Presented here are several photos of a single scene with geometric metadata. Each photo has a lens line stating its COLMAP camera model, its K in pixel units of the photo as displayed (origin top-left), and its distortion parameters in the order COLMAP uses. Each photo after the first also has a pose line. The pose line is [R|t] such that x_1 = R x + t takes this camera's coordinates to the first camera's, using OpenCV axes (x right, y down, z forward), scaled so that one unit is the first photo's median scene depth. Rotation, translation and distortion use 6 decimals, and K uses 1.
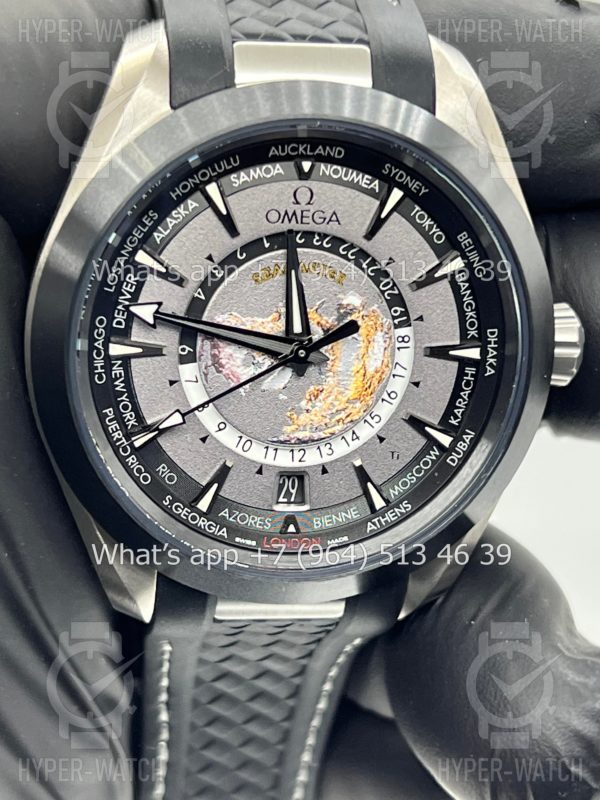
lens RADIAL K [[1895.8, 0, 299.3], [0, 1895.8, 395.4], [0, 0, 1]] dist [0.315608, 0.000000]
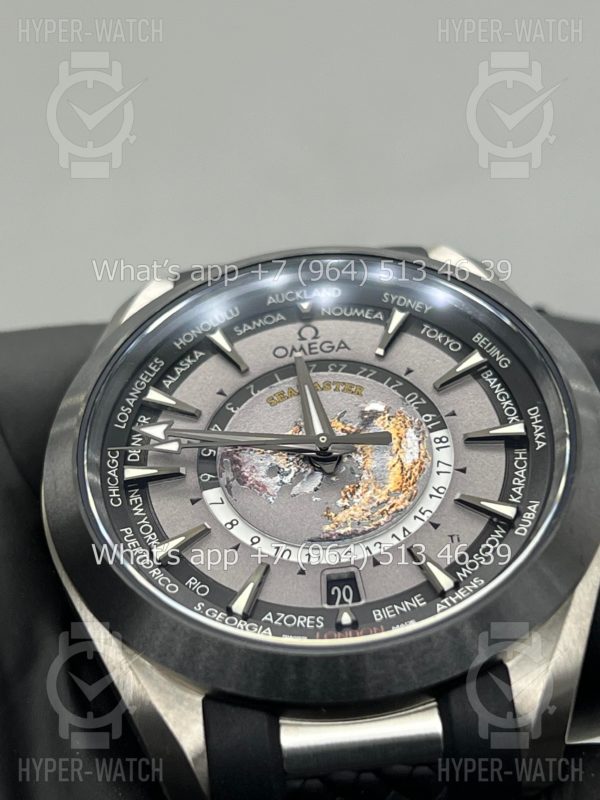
lens RADIAL K [[1895.8, 0, 298.2], [0, 1895.8, 403.1], [0, 0, 1]] dist [0.315608, 0.000000]
pose [[0.960269, -0.257037, -0.108700, 0.094706], [0.086741, 0.645102, -0.759157, 0.666978], [0.265254, 0.719566, 0.641767, 0.377206]]
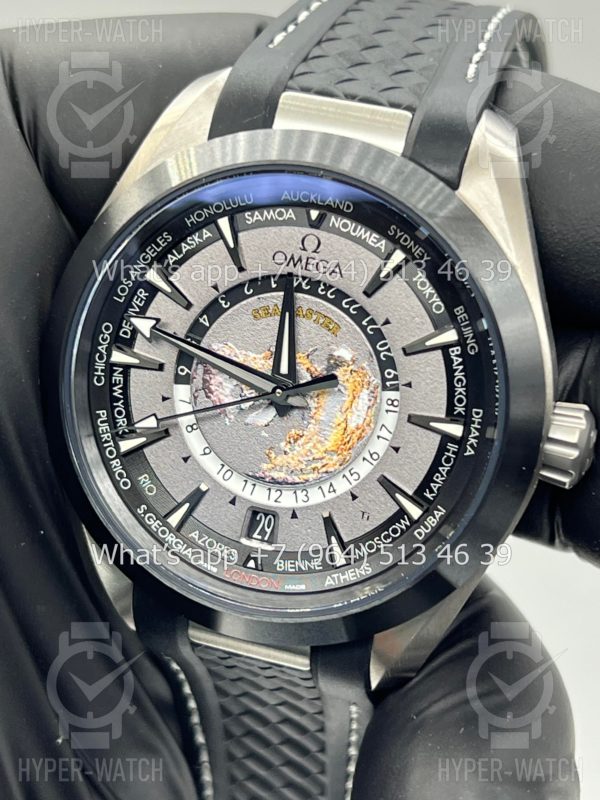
lens RADIAL K [[1895.8, 0, 303.5], [0, 1895.8, 393.6], [0, 0, 1]] dist [0.315608, 0.000000]
pose [[0.900045, 0.180791, -0.396527, 0.413523], [-0.213091, 0.976271, -0.038561, 0.014503], [0.380146, 0.119203, 0.917213, 0.065642]]
